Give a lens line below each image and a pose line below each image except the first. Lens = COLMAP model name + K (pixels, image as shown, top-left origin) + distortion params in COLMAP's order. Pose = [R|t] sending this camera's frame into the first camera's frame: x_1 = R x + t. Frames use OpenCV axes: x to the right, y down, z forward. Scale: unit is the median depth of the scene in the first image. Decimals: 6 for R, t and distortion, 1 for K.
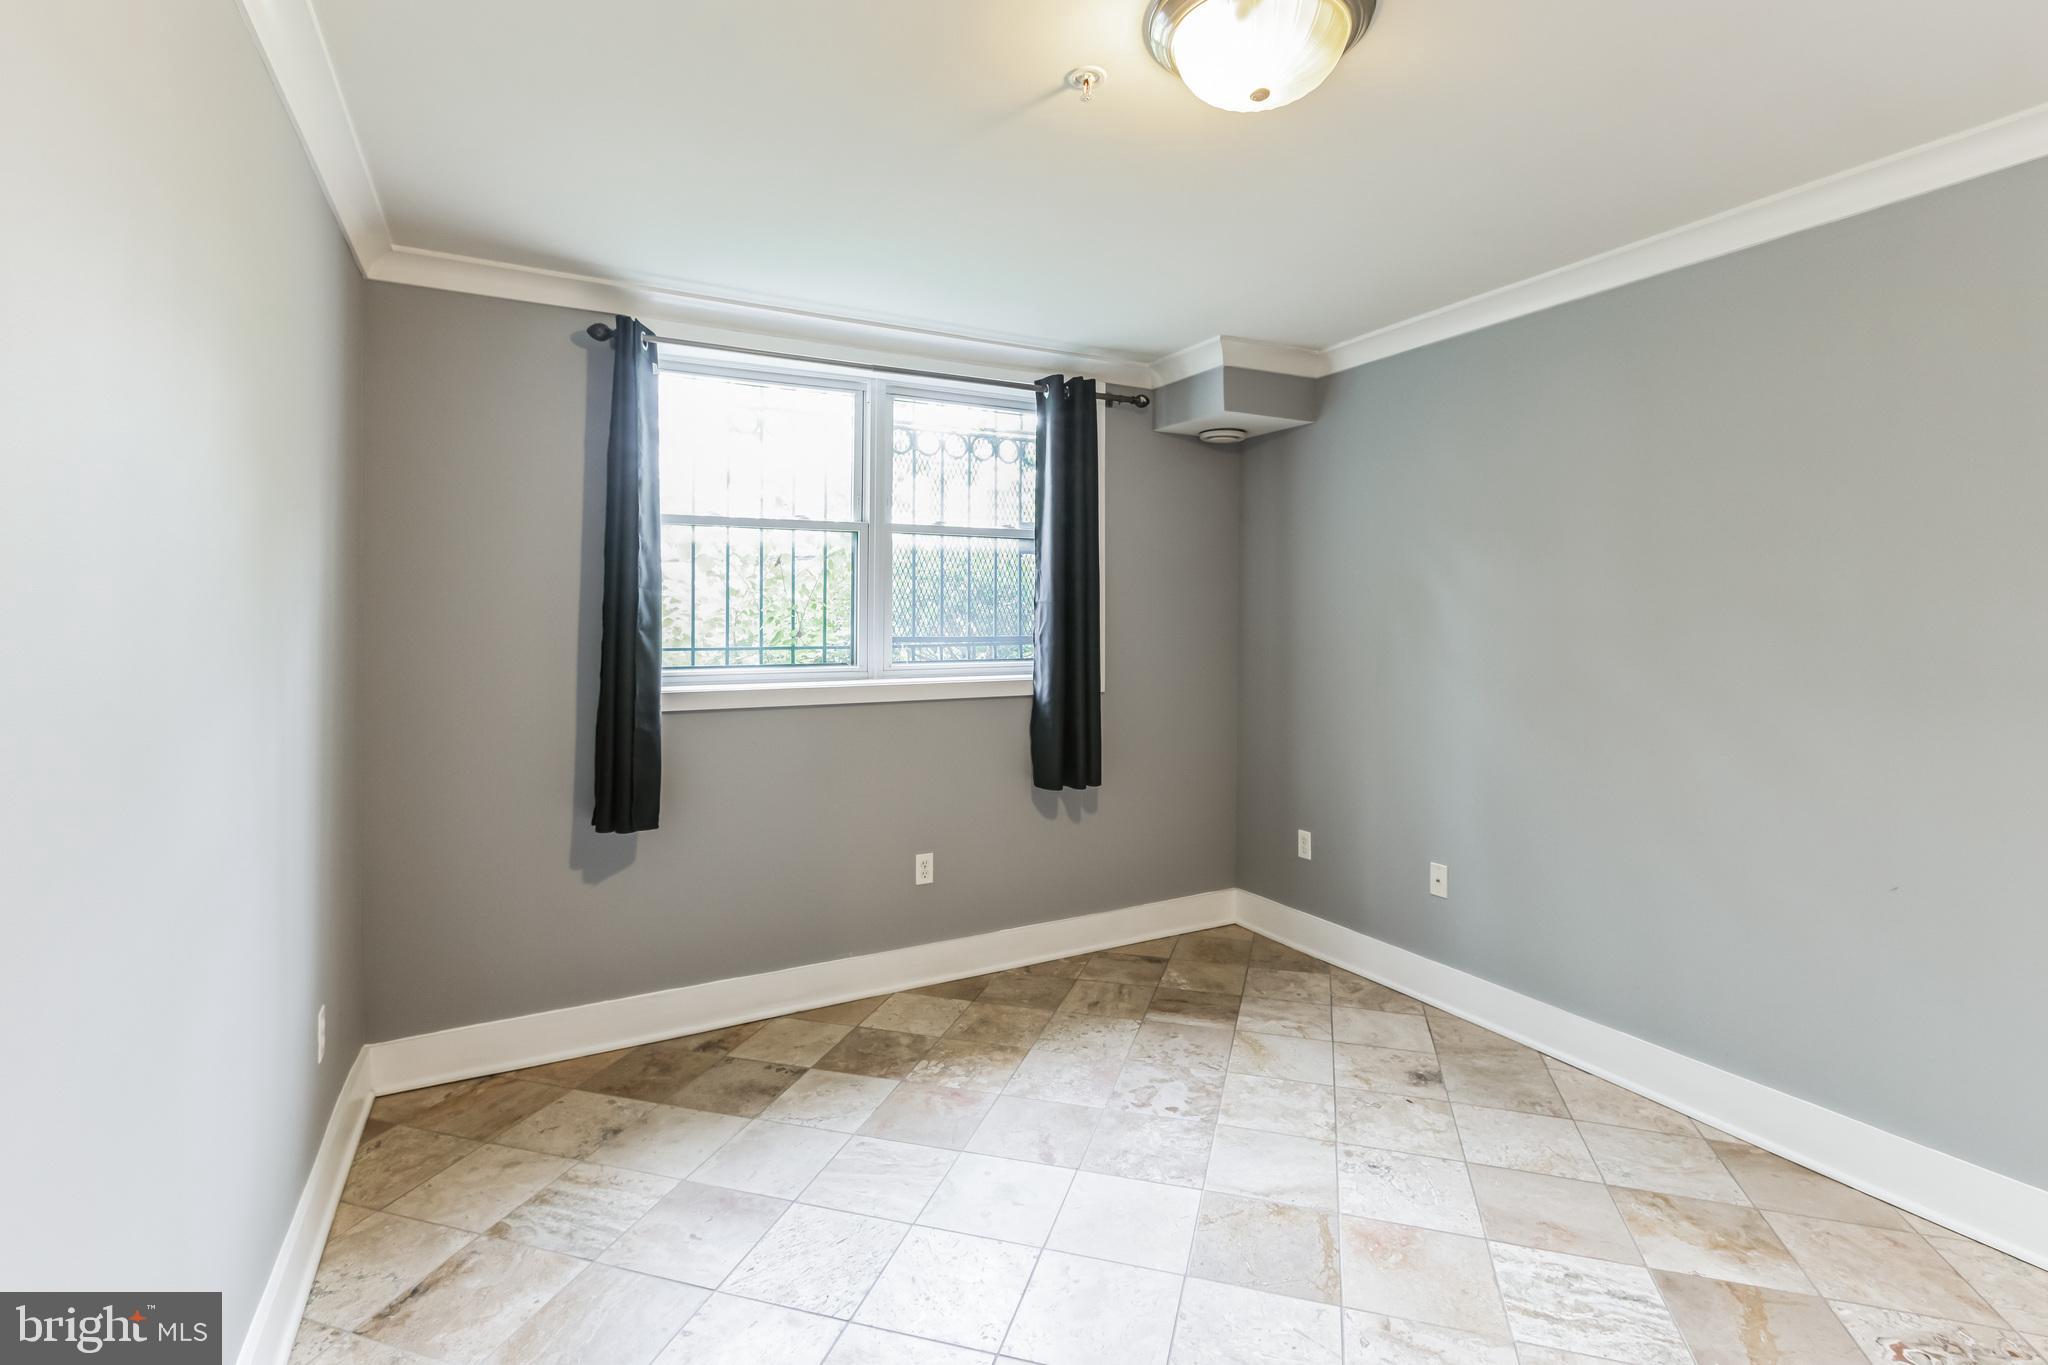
lens RADIAL K [[934.5, 0, 1019.6], [0, 934.5, 671.7], [0, 0, 1]] dist [0.000907, 0.002052]
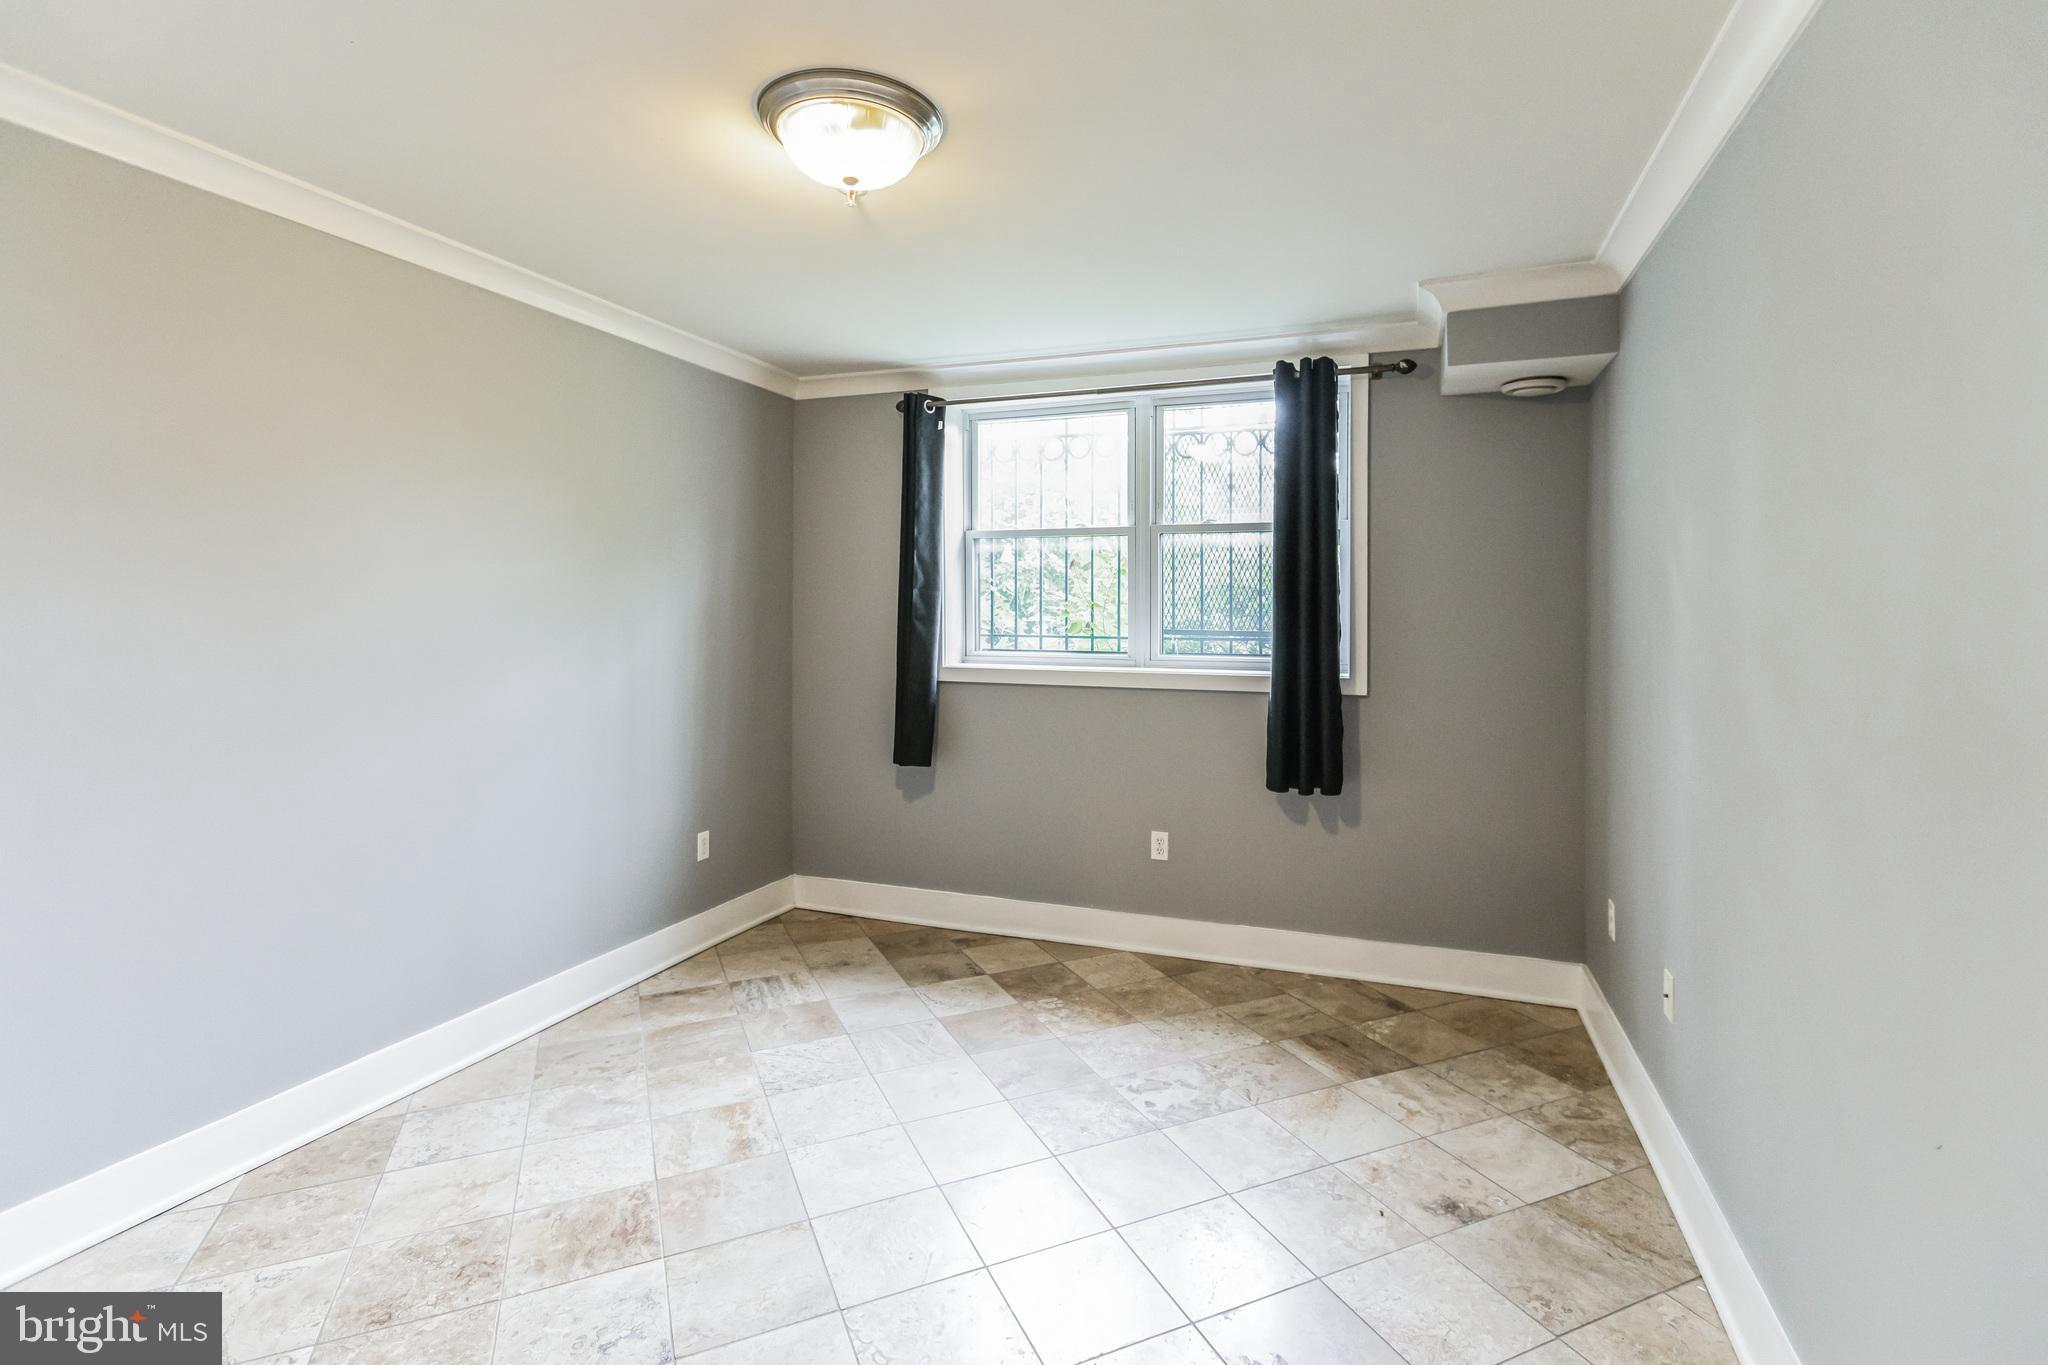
lens RADIAL K [[934.5, 0, 1007.8], [0, 934.5, 662.5], [0, 0, 1]] dist [0.000907, 0.002052]
pose [[0.664240, 0.048218, -0.745963, 0.626280], [-0.044102, 0.998707, 0.025285, -0.020785], [0.746217, 0.016103, 0.665508, 0.164925]]
